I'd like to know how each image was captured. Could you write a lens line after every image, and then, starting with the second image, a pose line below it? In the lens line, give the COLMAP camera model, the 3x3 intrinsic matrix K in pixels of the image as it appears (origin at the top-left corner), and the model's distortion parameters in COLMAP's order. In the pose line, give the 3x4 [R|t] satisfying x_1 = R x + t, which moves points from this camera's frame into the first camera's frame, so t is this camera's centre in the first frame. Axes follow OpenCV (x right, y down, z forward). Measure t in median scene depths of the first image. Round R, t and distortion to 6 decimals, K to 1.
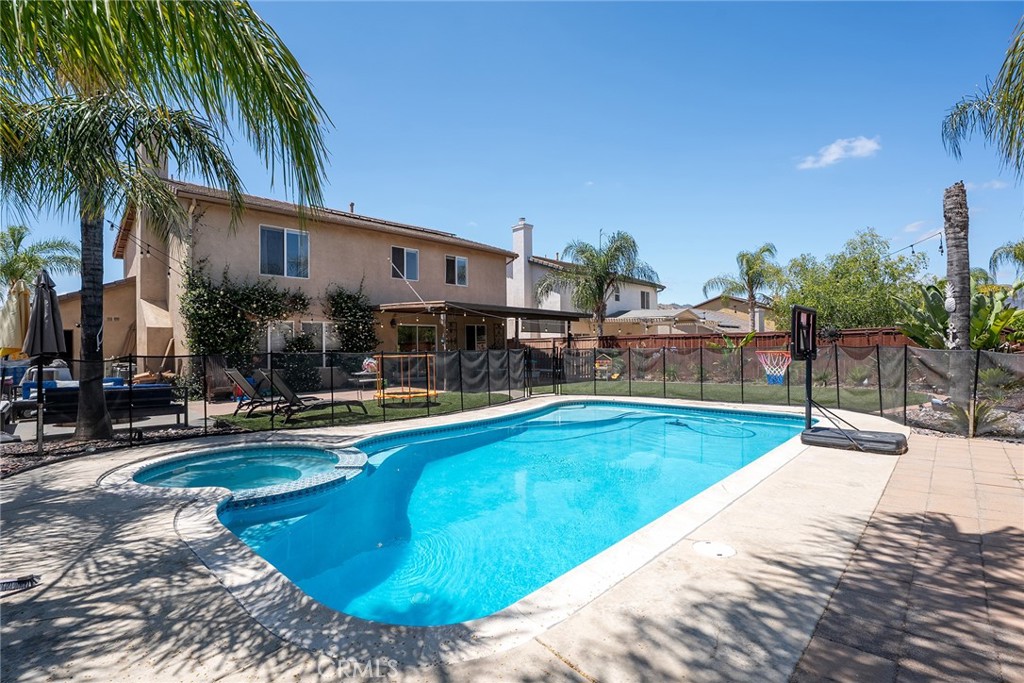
lens RADIAL K [[481.6, 0, 512.0], [0, 481.6, 341.5], [0, 0, 1]] dist [-0.013688, 0.000914]
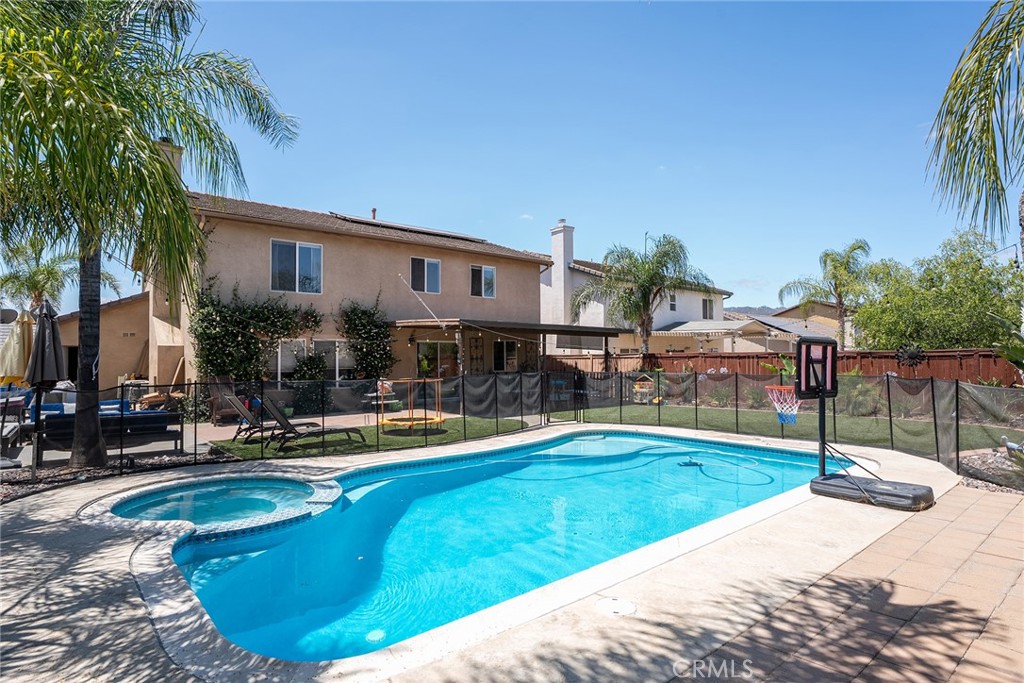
lens RADIAL K [[547.9, 0, 512.0], [0, 547.9, 341.5], [0, 0, 1]] dist [0.000747, 0.014216]
pose [[0.994519, 0.002681, -0.104519, 0.097776], [-0.004492, 0.999844, -0.017086, -0.030569], [0.104457, 0.017462, 0.994376, -0.054762]]
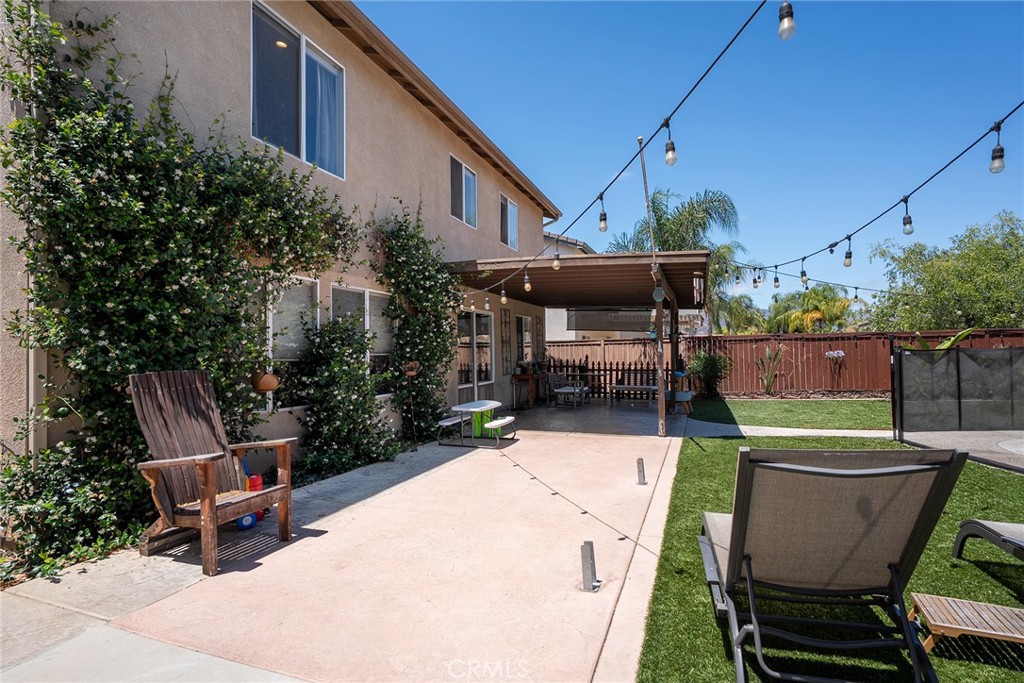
lens RADIAL K [[511.0, 0, 512.0], [0, 511.0, 341.5], [0, 0, 1]] dist [-0.024882, -0.000037]
pose [[0.920773, 0.008108, 0.390015, -0.691184], [-0.000331, 0.999800, -0.020005, 0.021153], [-0.390099, 0.018291, 0.920591, 0.832715]]
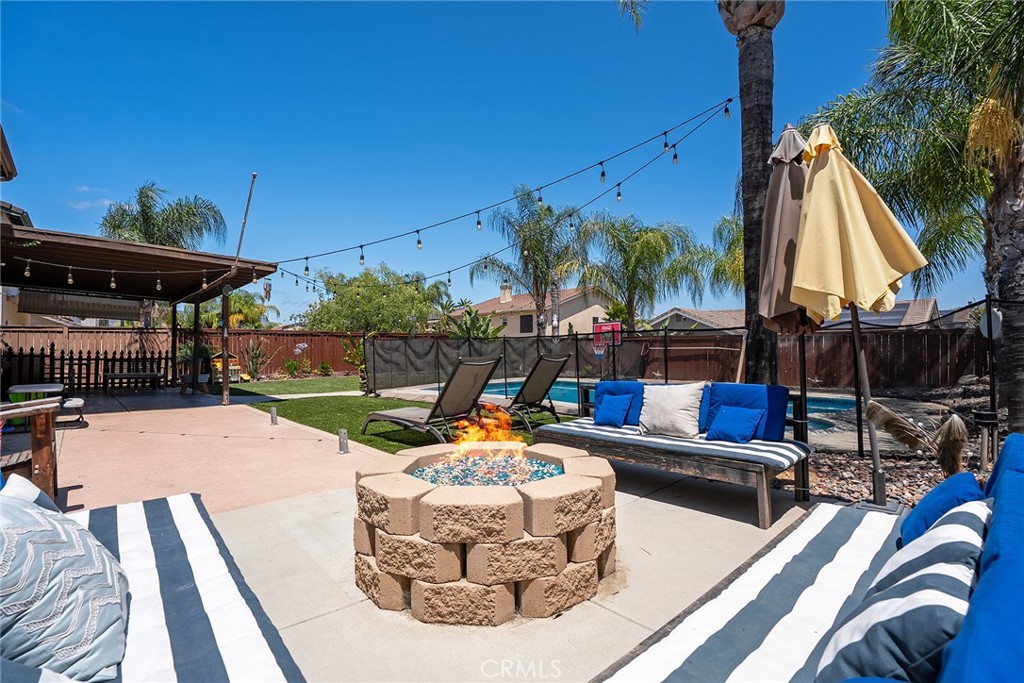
lens RADIAL K [[463.7, 0, 512.0], [0, 463.7, 341.5], [0, 0, 1]] dist [-0.000322, 0.000047]
pose [[0.057762, 0.027587, 0.997949, -1.026077], [-0.008093, 0.999598, -0.027164, 0.049305], [-0.998298, -0.006507, 0.057962, 0.869788]]
